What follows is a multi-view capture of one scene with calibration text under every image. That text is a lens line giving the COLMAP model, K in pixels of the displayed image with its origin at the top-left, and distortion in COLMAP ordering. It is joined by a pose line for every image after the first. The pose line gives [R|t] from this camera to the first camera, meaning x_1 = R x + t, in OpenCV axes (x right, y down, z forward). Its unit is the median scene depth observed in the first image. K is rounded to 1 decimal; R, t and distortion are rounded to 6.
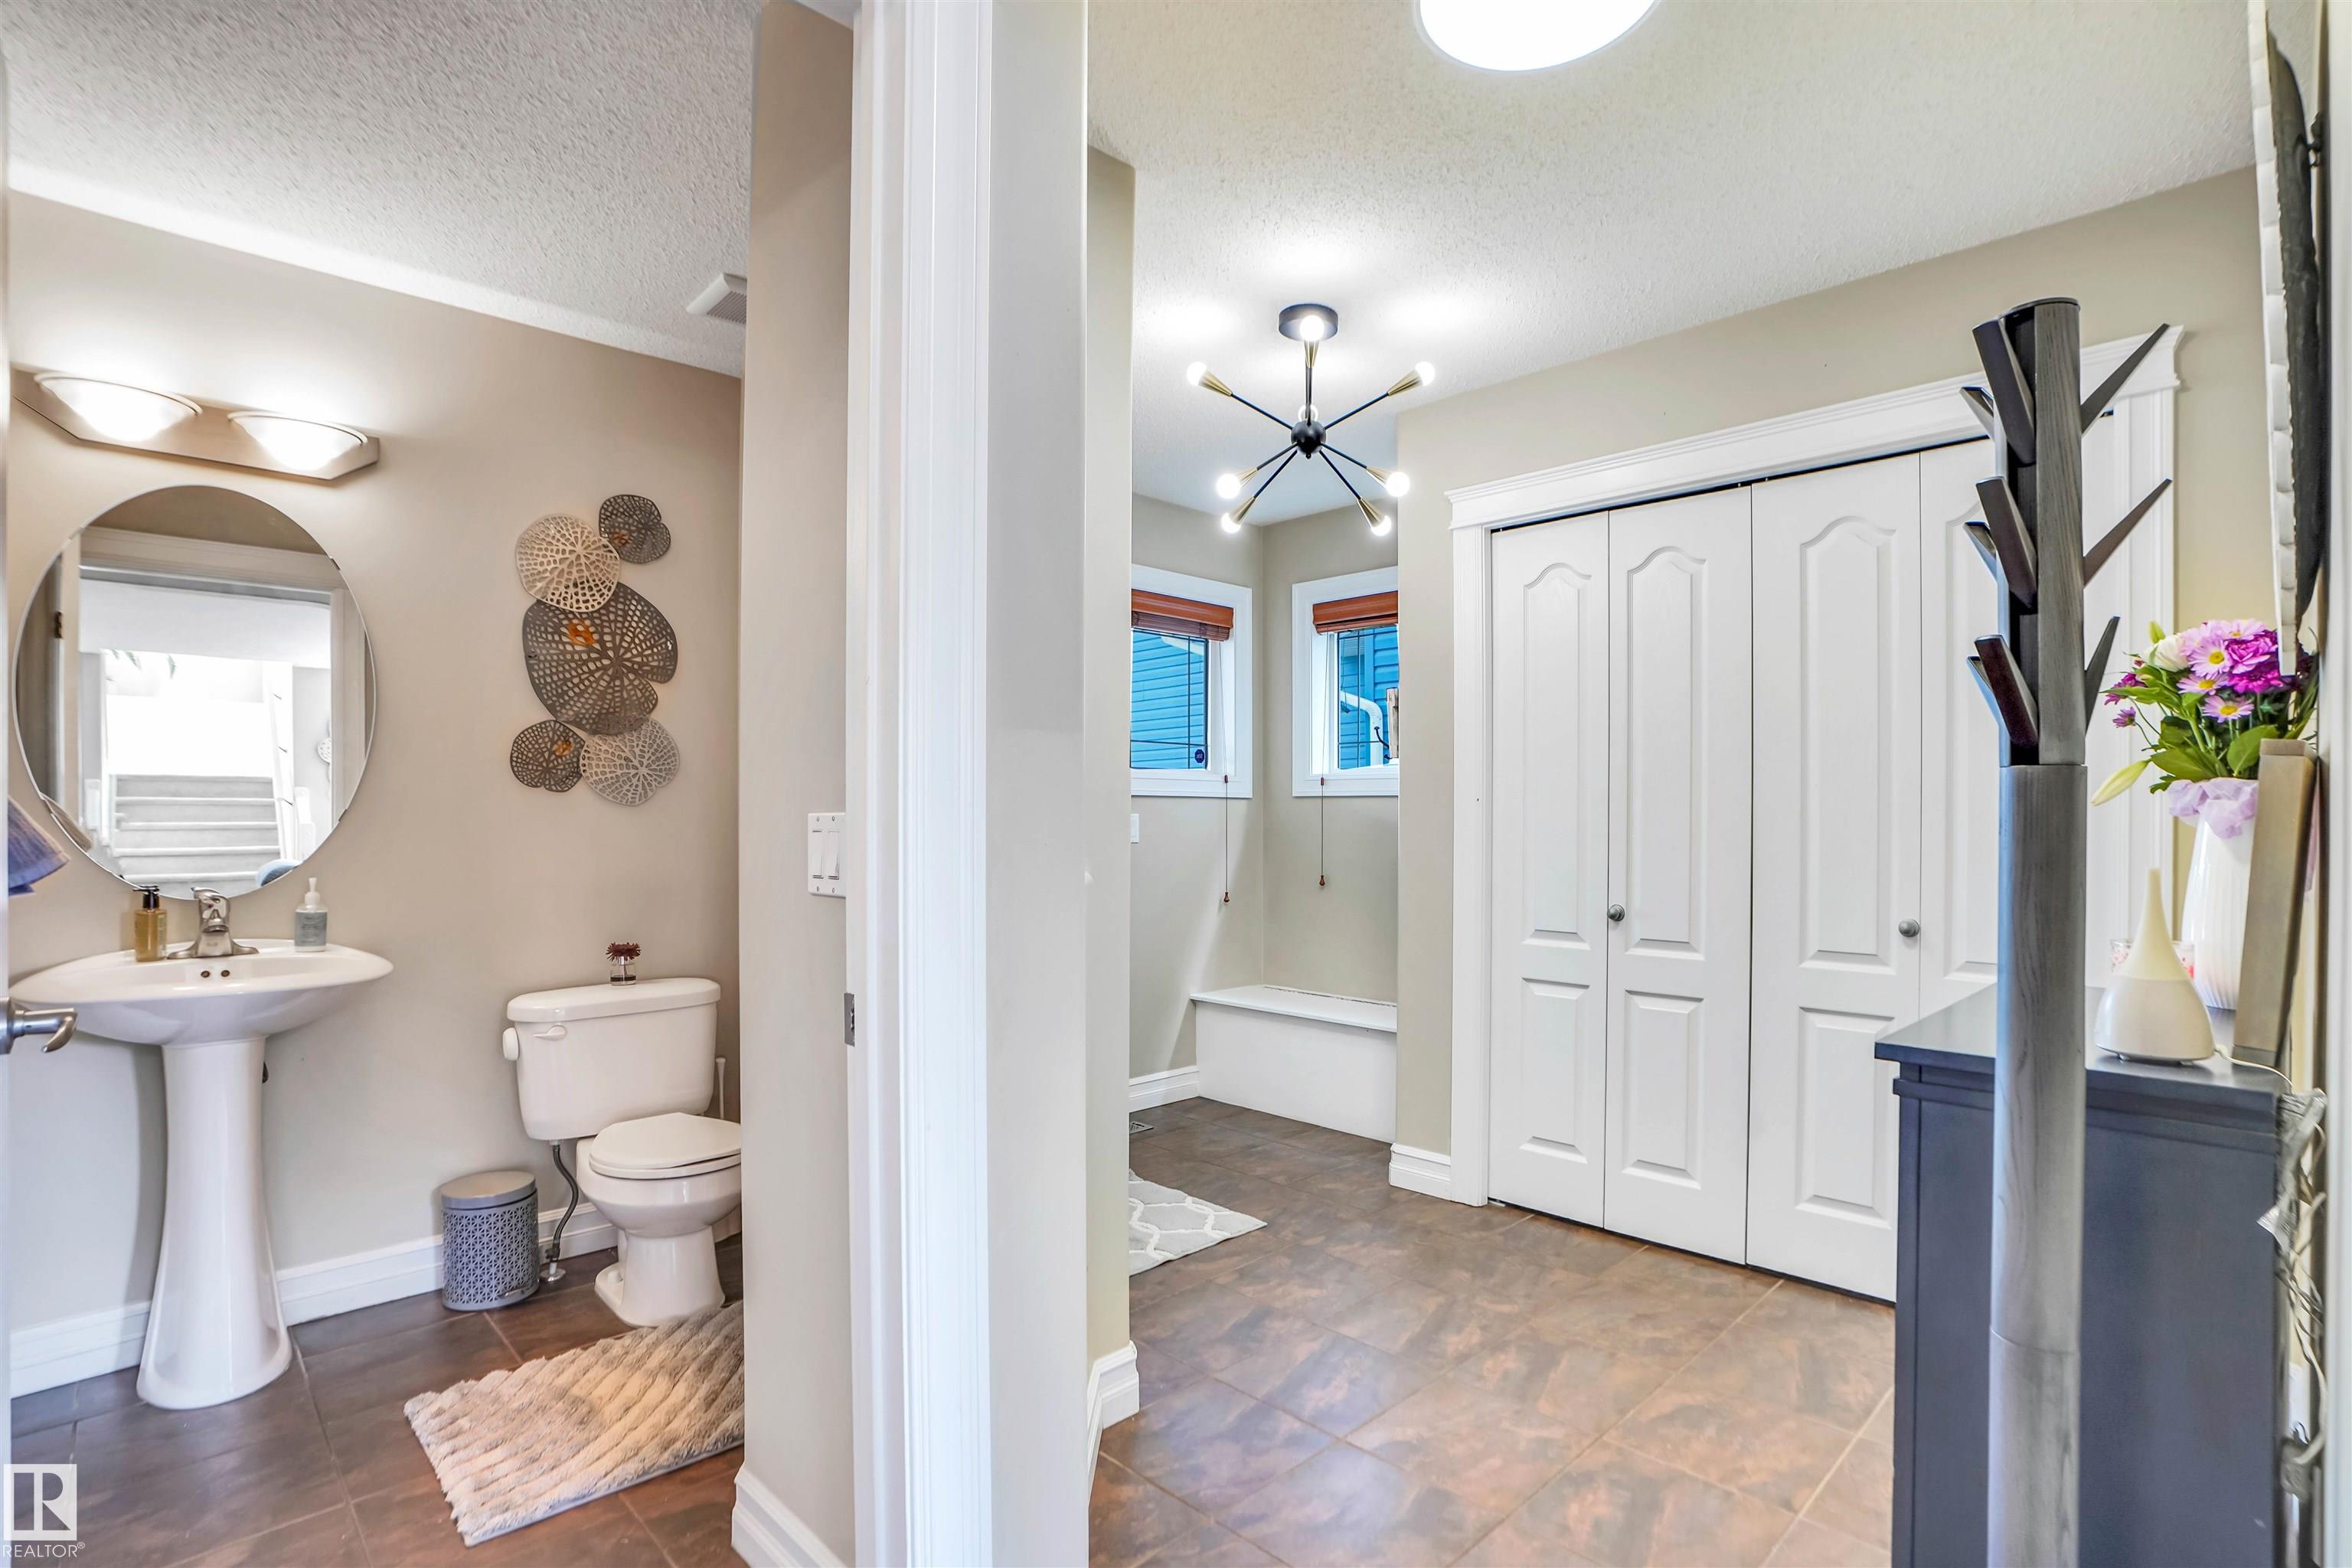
lens RADIAL K [[1095.6, 0, 1188.1], [0, 1095.6, 798.2], [0, 0, 1]] dist [-0.072191, 0.029157]
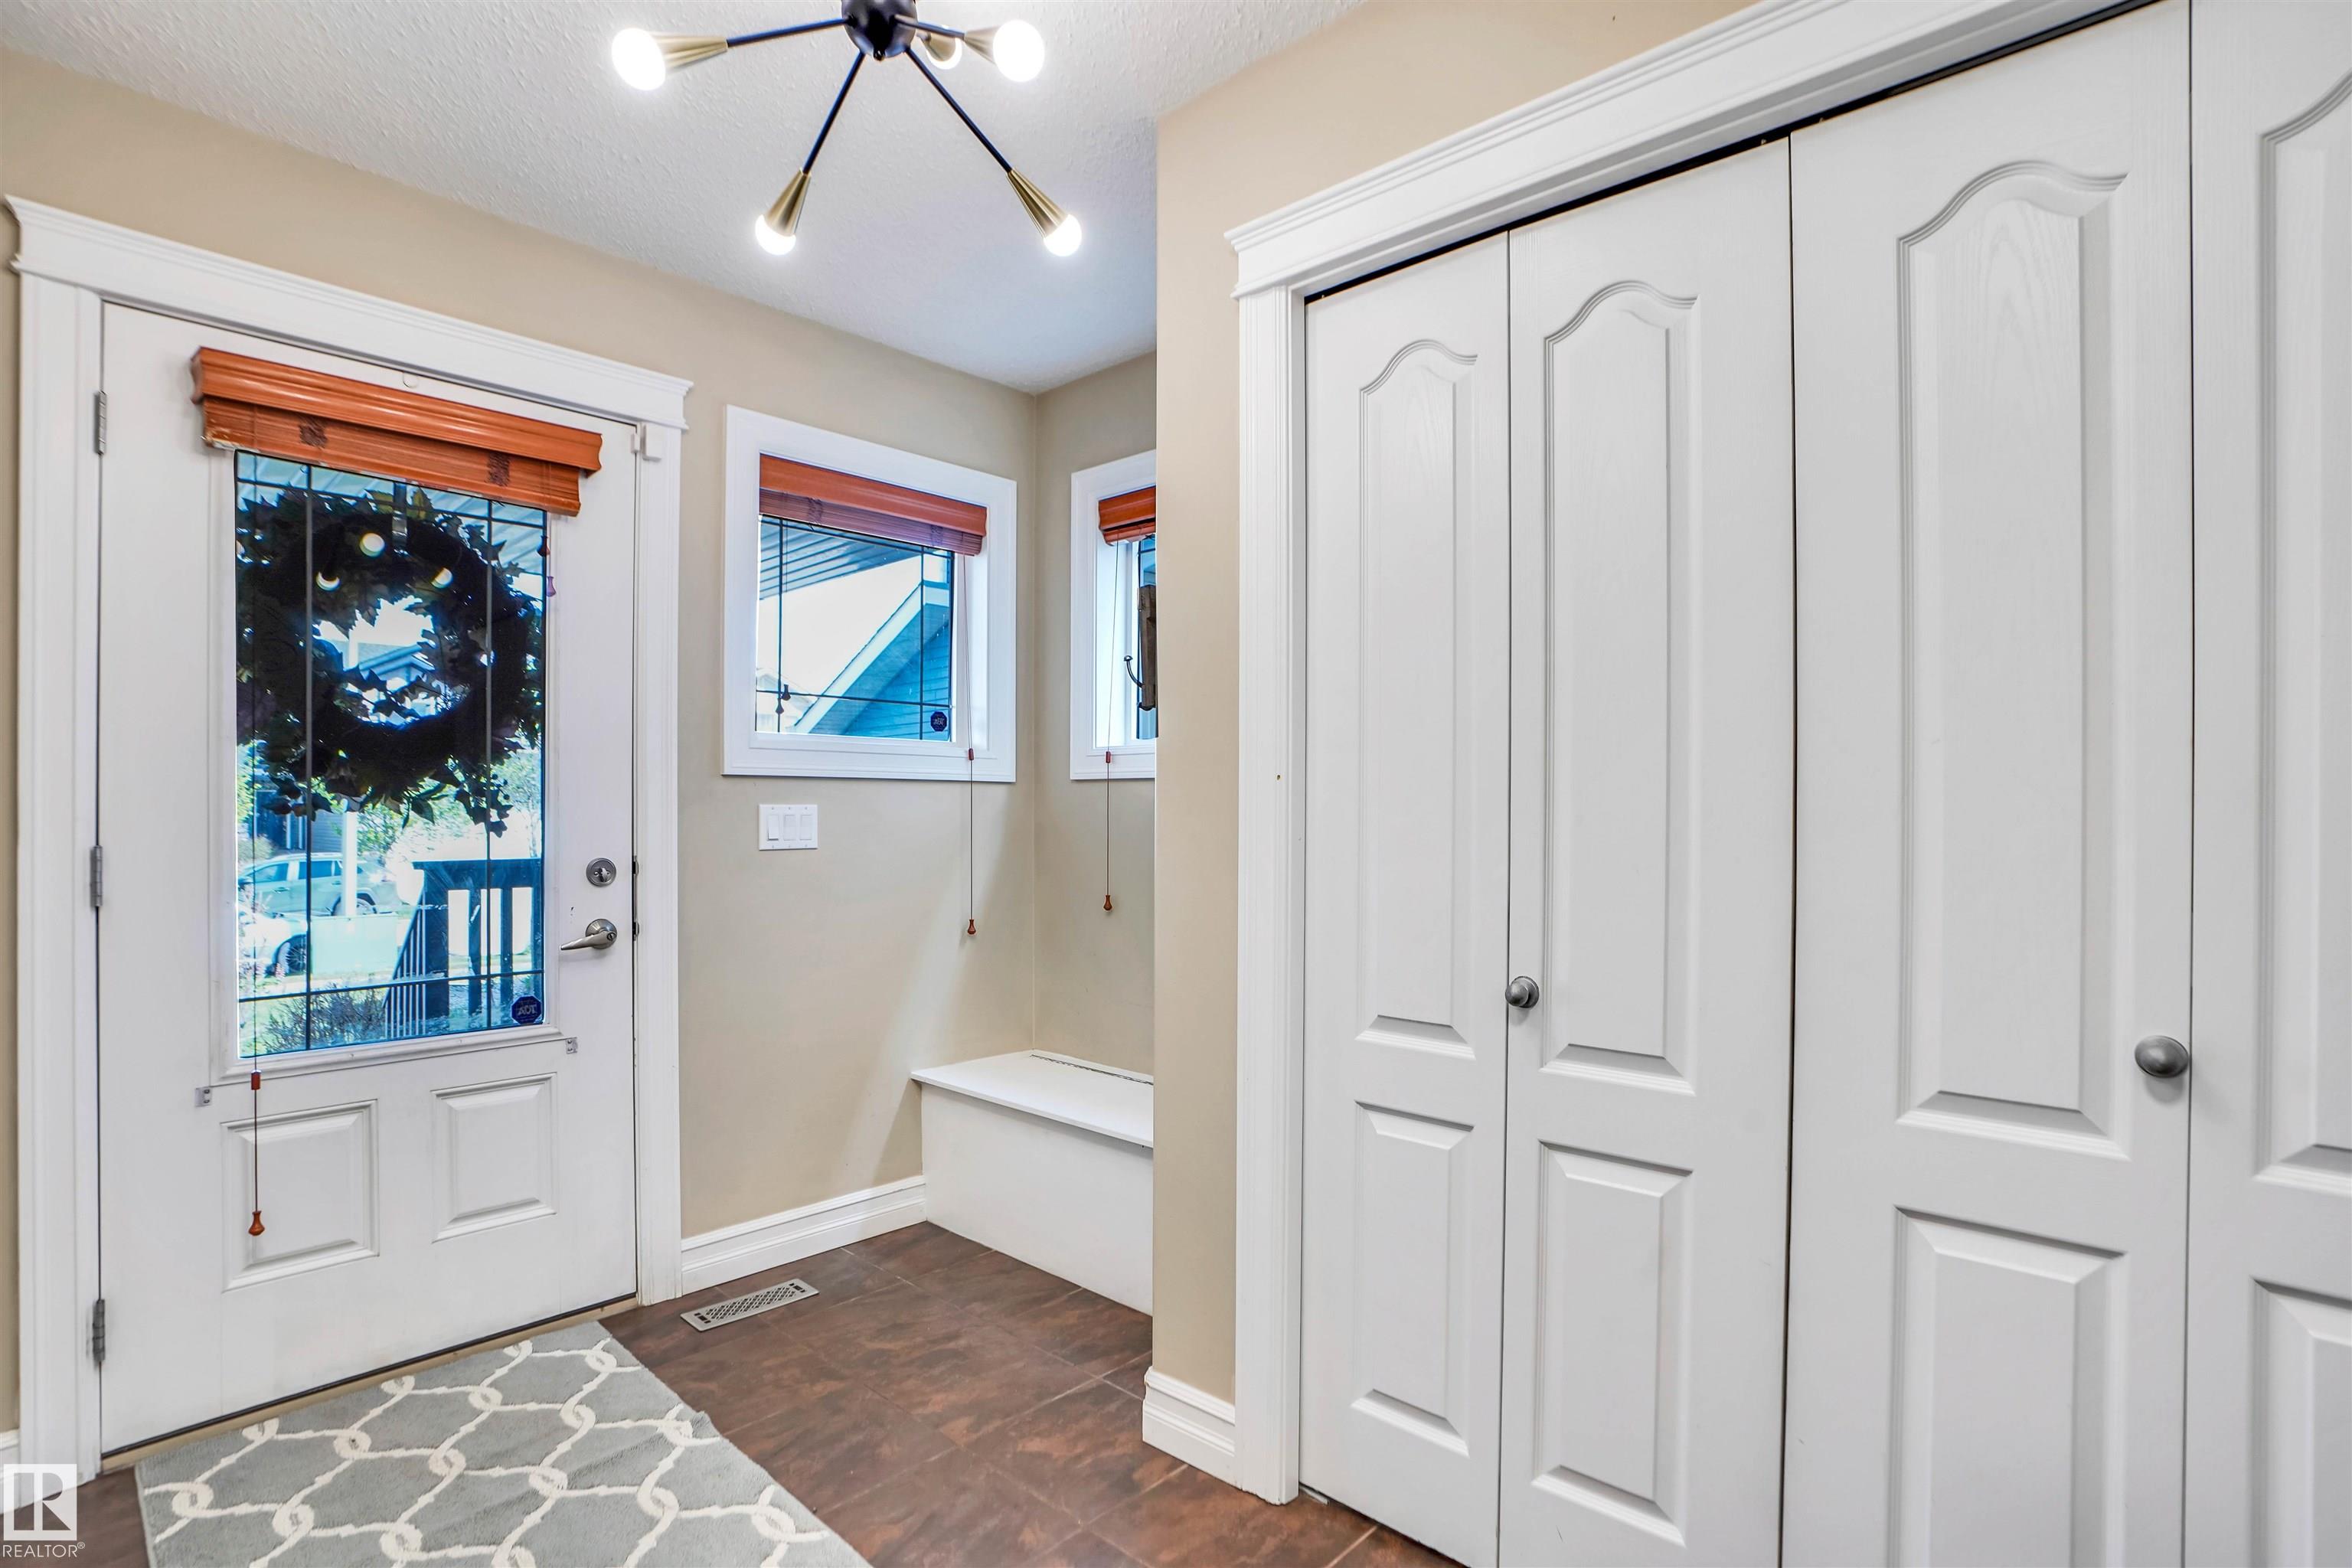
lens RADIAL K [[1095.6, 0, 1188.1], [0, 1095.6, 798.2], [0, 0, 1]] dist [-0.072191, 0.029157]
pose [[0.998126, -0.001243, 0.061187, 0.175673], [0.000786, 0.999972, 0.007505, 0.006910], [-0.061195, -0.007443, 0.998098, 0.424189]]
